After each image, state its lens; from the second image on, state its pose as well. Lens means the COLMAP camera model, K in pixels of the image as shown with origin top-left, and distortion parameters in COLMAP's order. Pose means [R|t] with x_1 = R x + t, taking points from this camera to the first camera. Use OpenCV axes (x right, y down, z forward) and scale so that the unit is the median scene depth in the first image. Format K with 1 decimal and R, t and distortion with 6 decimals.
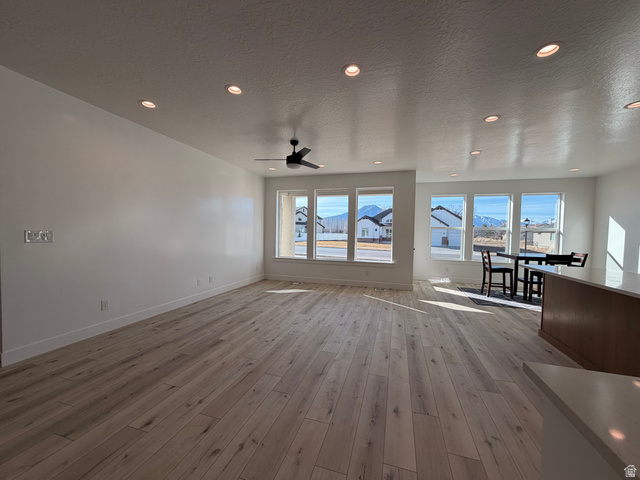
lens RADIAL K [[255.6, 0, 318.8], [0, 255.6, 241.5], [0, 0, 1]] dist [-0.001076, -0.000108]
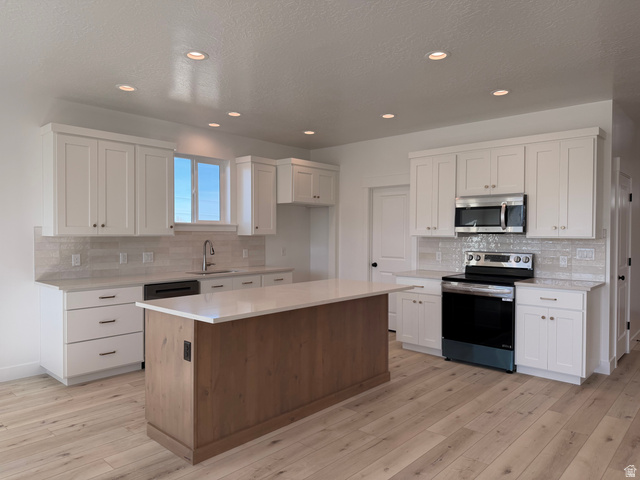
lens RADIAL K [[451.2, 0, 320.0], [0, 451.2, 240.0], [0, 0, 1]] dist [-0.002676, -0.002153]
pose [[-0.901797, -0.031375, 0.431020, 0.308630], [-0.007691, 0.998368, 0.056582, -0.083567], [-0.432092, 0.047711, -0.900567, 1.574208]]
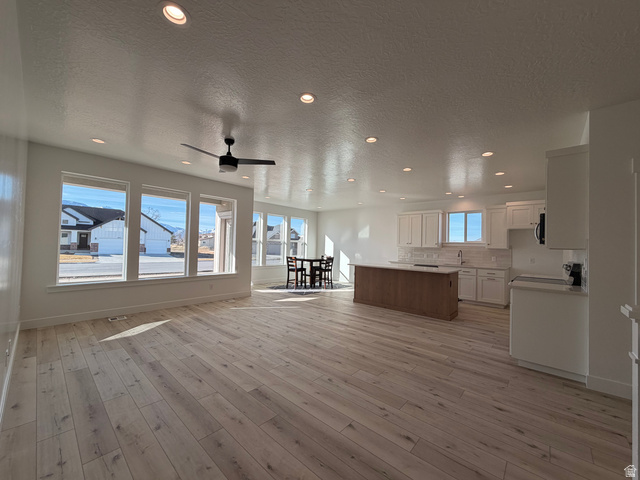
lens RADIAL K [[255.6, 0, 318.8], [0, 255.6, 241.5], [0, 0, 1]] dist [-0.001076, -0.000108]
pose [[0.424110, 0.007027, 0.905583, -0.875824], [0.014238, 0.999795, -0.014426, -0.041732], [-0.905499, 0.019012, 0.423923, 0.429814]]
